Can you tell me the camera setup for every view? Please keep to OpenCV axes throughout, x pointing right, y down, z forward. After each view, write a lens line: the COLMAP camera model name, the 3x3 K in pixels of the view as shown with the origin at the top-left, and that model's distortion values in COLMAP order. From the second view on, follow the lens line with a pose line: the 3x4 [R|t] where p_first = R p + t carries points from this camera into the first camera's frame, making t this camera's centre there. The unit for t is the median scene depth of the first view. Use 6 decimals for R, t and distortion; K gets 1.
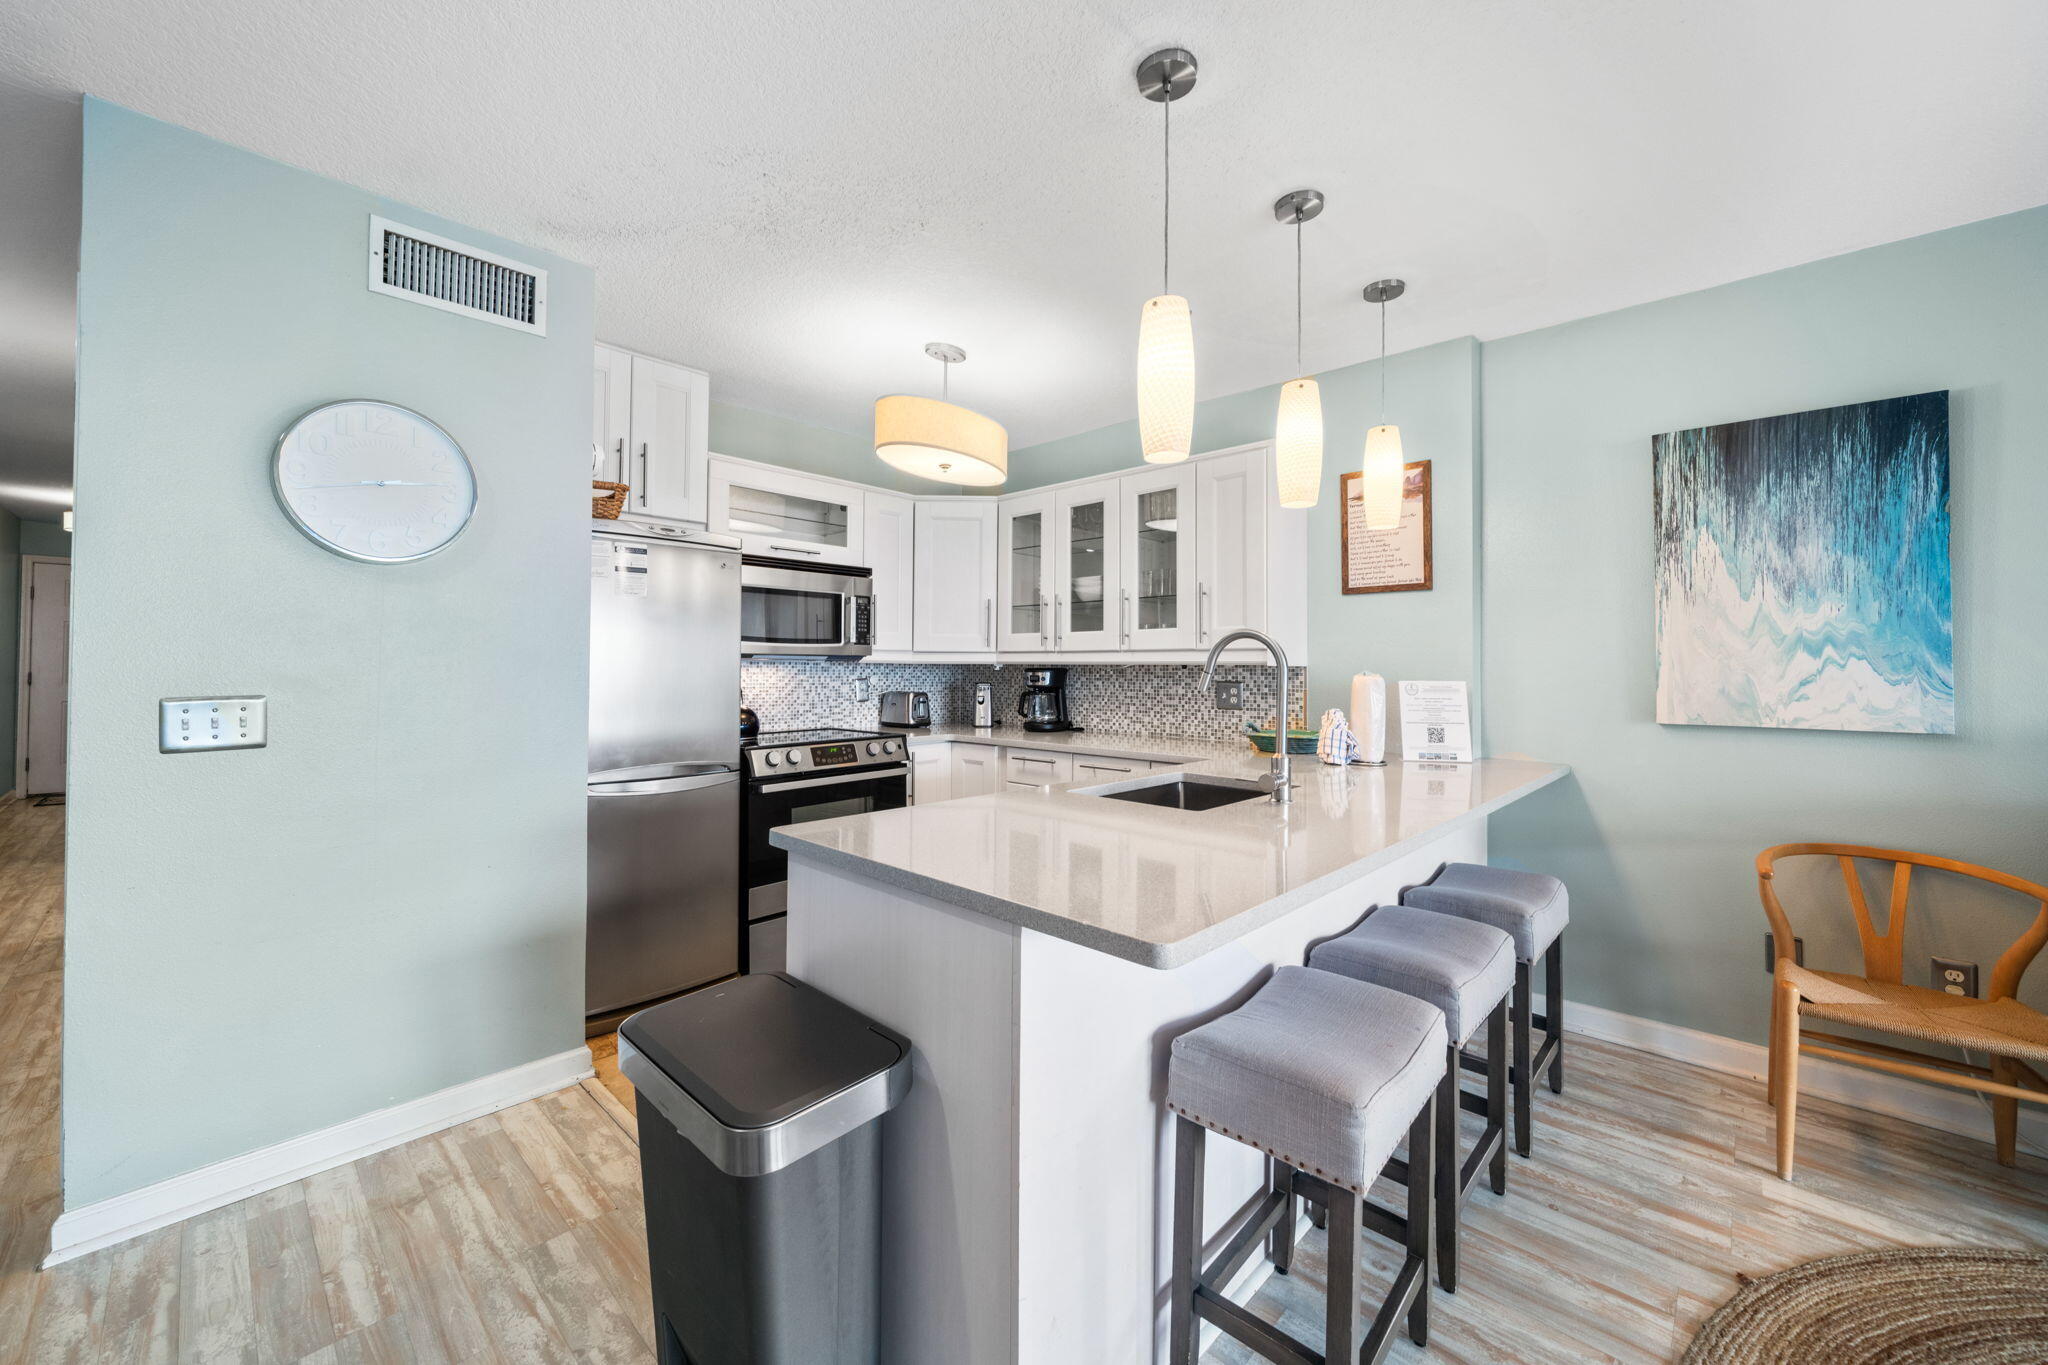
lens RADIAL K [[770.9, 0, 1004.0], [0, 770.9, 656.1], [0, 0, 1]] dist [-0.004547, 0.000336]
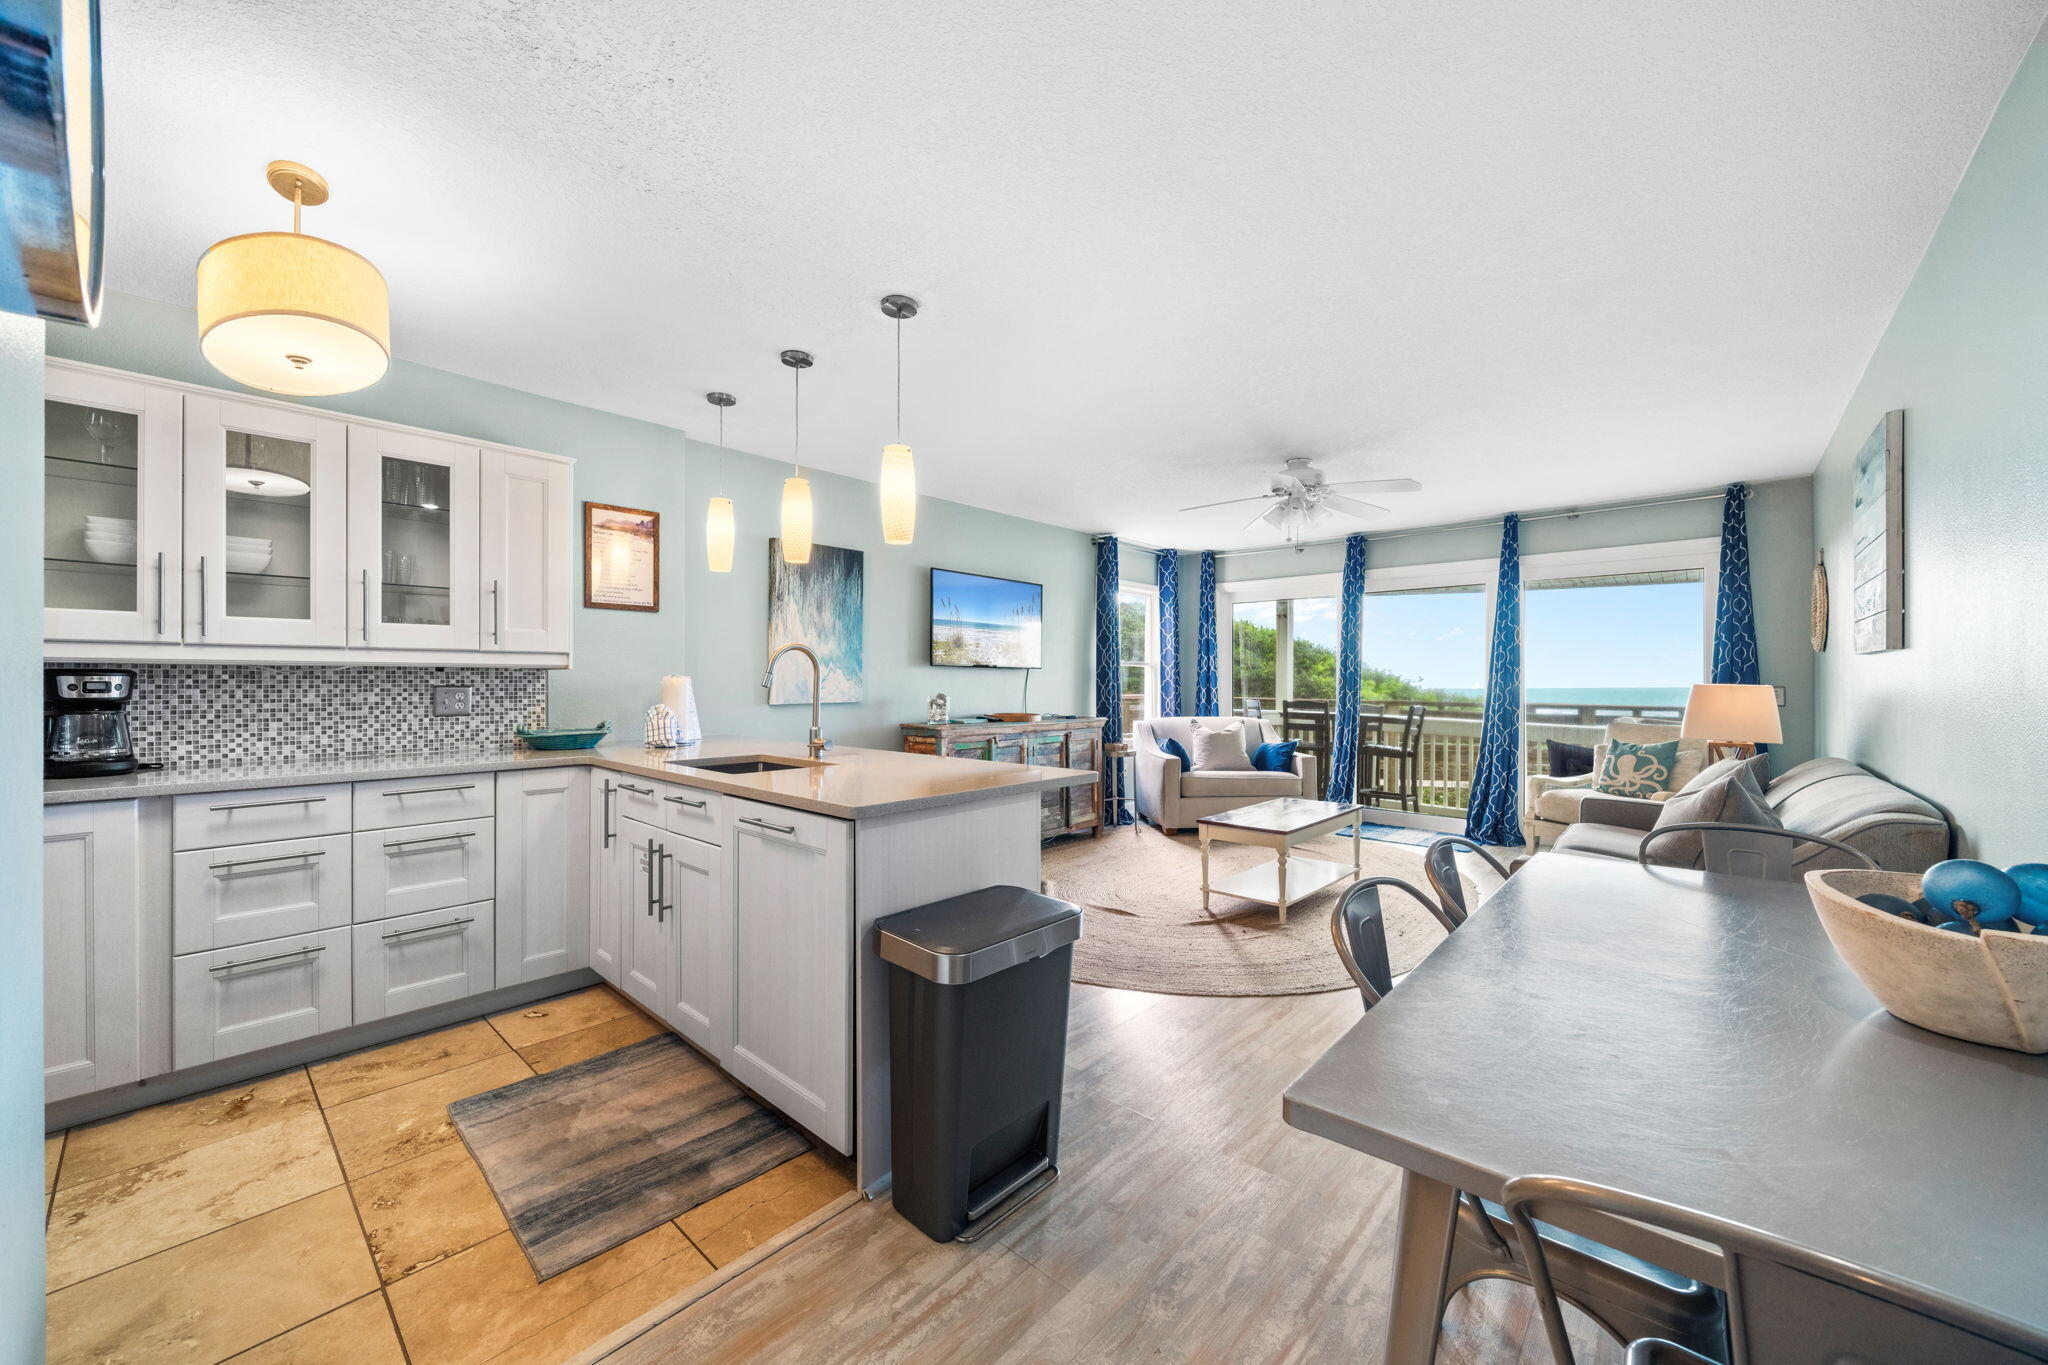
lens RADIAL K [[770.9, 0, 1024.1], [0, 770.9, 681.1], [0, 0, 1]] dist [-0.004547, 0.000336]
pose [[-0.030231, -0.005408, 0.999528, -0.743907], [-0.015721, 0.999864, 0.004934, 0.014002], [-0.999419, -0.015565, -0.030312, 0.399734]]
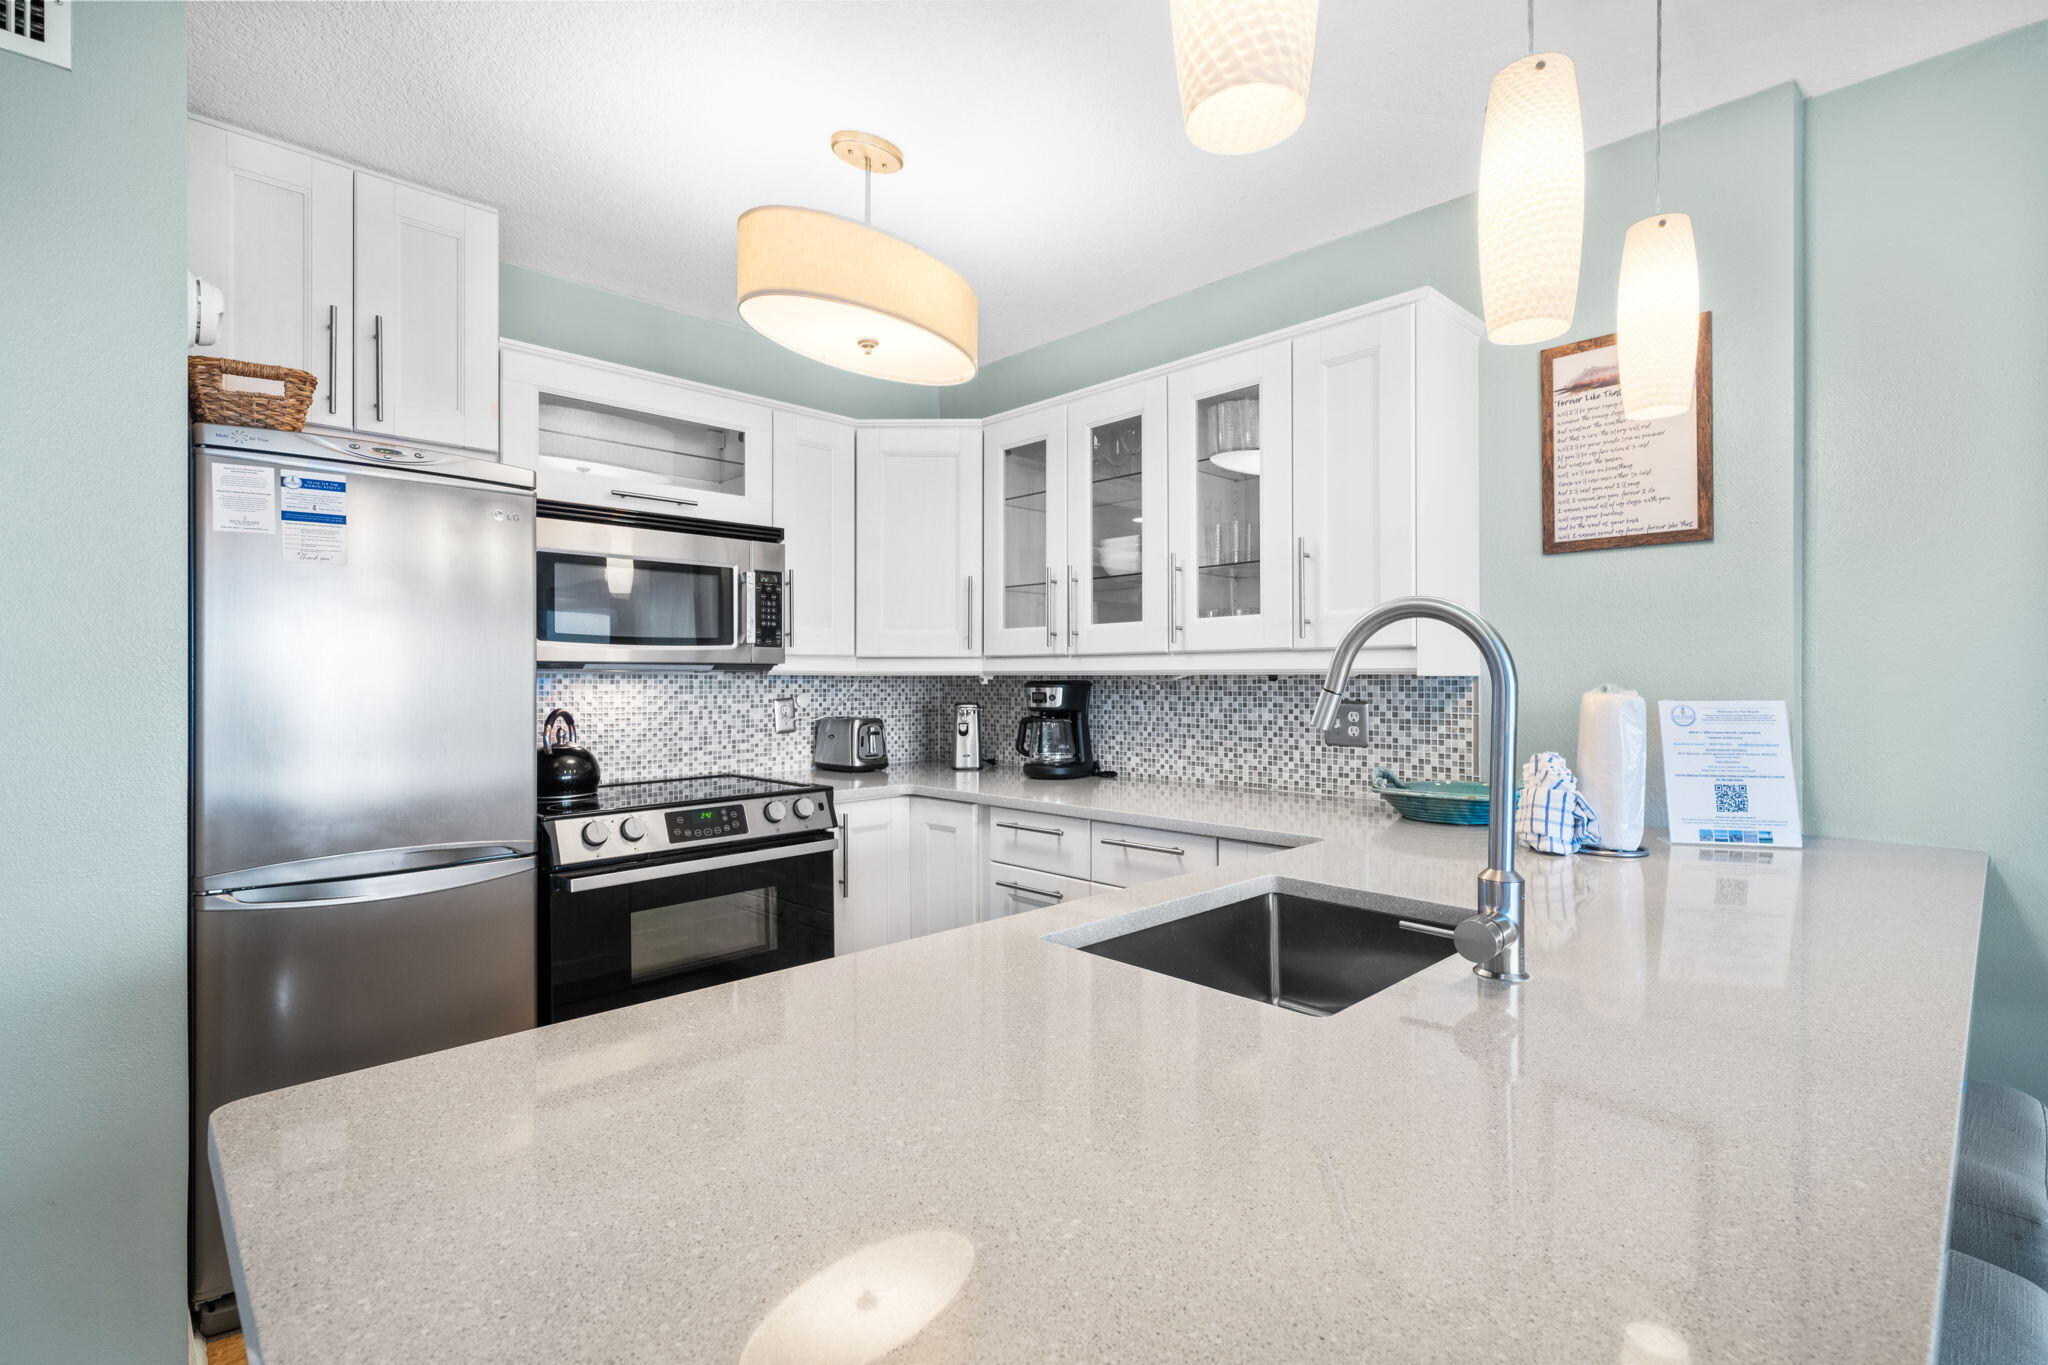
lens RADIAL K [[926.0, 0, 1018.9], [0, 926.0, 679.2], [0, 0, 1]] dist [0.001974, -0.000103]
pose [[0.999542, -0.006954, -0.029436, 0.059461], [0.007411, 0.999854, 0.015424, 0.002252], [0.029324, -0.015635, 0.999448, 0.286027]]
